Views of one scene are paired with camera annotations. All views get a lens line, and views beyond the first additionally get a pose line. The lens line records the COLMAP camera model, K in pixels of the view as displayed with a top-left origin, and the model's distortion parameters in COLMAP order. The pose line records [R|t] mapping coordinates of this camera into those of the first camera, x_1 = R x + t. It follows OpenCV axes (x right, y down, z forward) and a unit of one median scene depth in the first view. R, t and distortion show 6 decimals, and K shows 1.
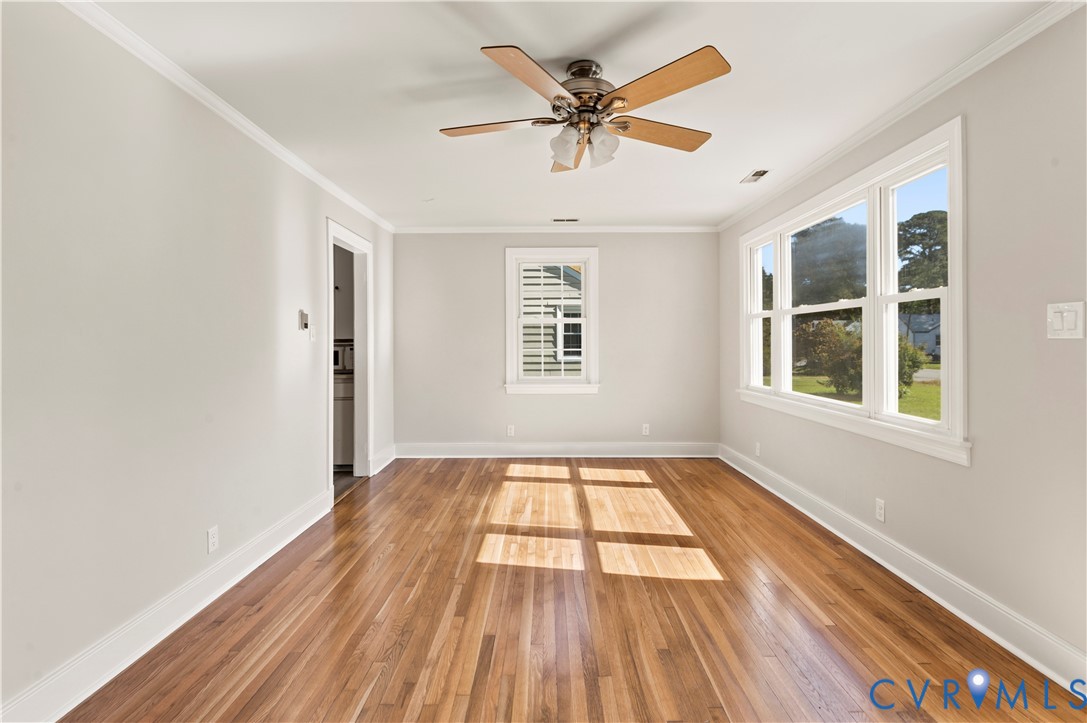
lens RADIAL K [[491.5, 0, 545.7], [0, 491.5, 354.3], [0, 0, 1]] dist [-0.000831, -0.001678]
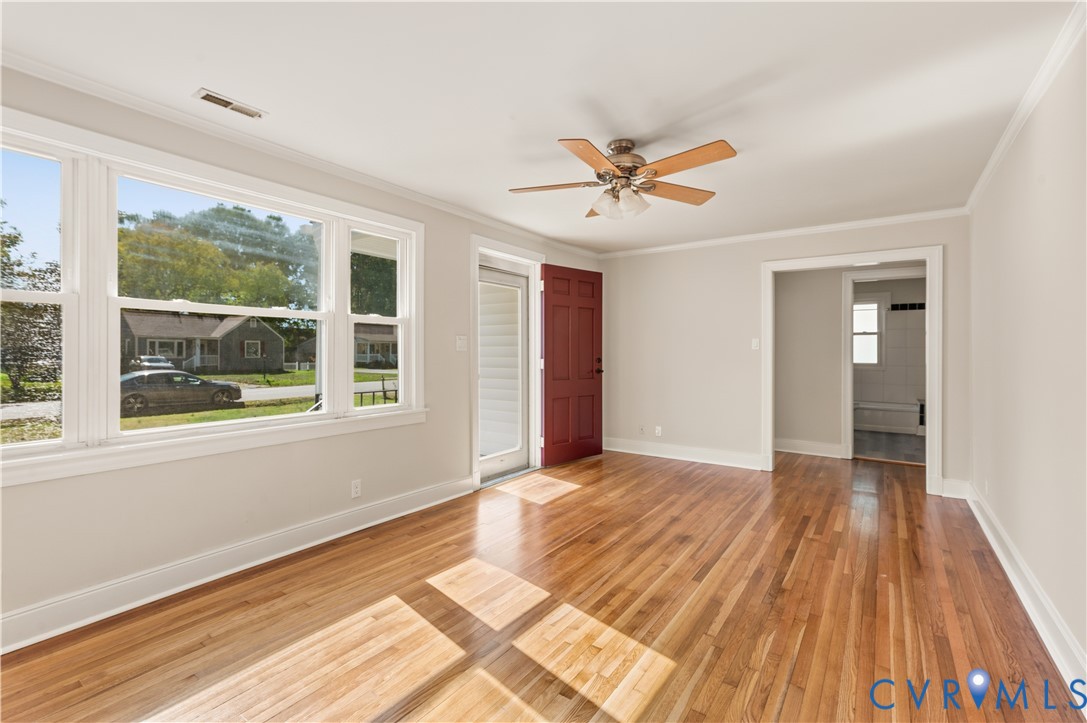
lens RADIAL K [[491.5, 0, 541.4], [0, 491.5, 351.9], [0, 0, 1]] dist [-0.000831, -0.001678]
pose [[-0.818111, 0.007094, 0.575016, -0.369166], [0.019401, 0.999695, 0.015270, -0.029362], [-0.574733, 0.023648, -0.818000, 1.597256]]
